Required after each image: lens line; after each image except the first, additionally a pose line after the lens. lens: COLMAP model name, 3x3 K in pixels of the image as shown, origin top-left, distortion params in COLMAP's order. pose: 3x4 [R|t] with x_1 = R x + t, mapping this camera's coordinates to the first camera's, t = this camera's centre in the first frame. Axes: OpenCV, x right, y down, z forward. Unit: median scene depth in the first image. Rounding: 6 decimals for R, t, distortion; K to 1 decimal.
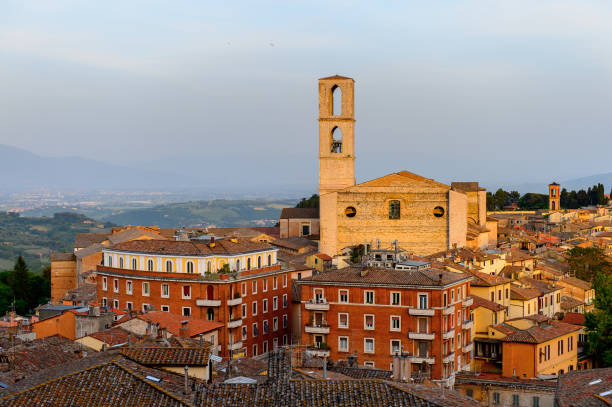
lens RADIAL K [[1059.1, 0, 307.5], [0, 1059.1, 201.6], [0, 0, 1]] dist [0.007833, -0.184098]
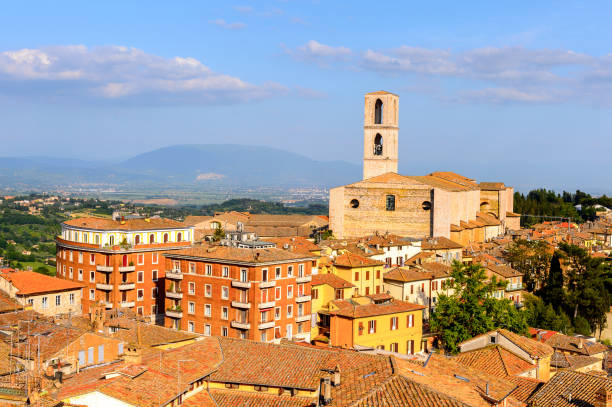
lens RADIAL K [[846.8, 0, 305.3], [0, 846.8, 205.2], [0, 0, 1]] dist [-0.035836, 0.008426]
pose [[0.967545, 0.030082, -0.250904, 0.369267], [-0.028081, 0.999539, 0.011553, 0.003300], [0.251135, -0.004133, 0.967943, 0.097814]]
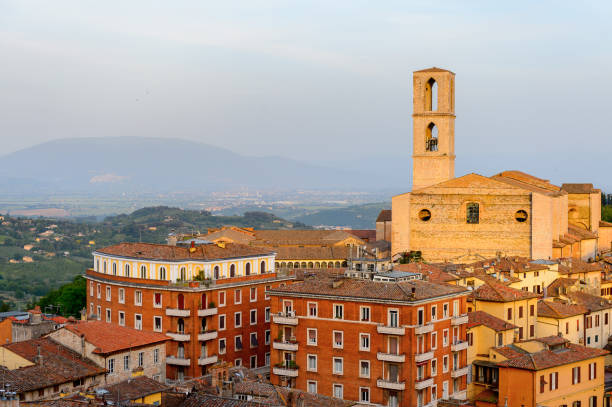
lens RADIAL K [[1082.2, 0, 306.0], [0, 1082.2, 202.4], [0, 0, 1]] dist [0.006380, -0.127477]
pose [[0.982758, 0.008649, -0.184694, 0.183601], [-0.008596, 0.999962, 0.001087, -0.002170], [0.184697, 0.000520, 0.982795, 0.092606]]
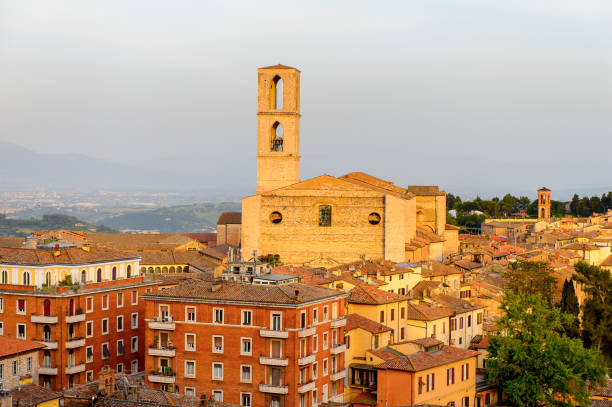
lens RADIAL K [[1160.7, 0, 305.4], [0, 1160.7, 202.0], [0, 0, 1]] dist [0.001217, -0.244983]
pose [[0.999770, 0.011969, -0.017801, 0.134494], [-0.012022, 0.999924, -0.002887, -0.001233], [0.017765, 0.003101, 0.999837, 0.043242]]
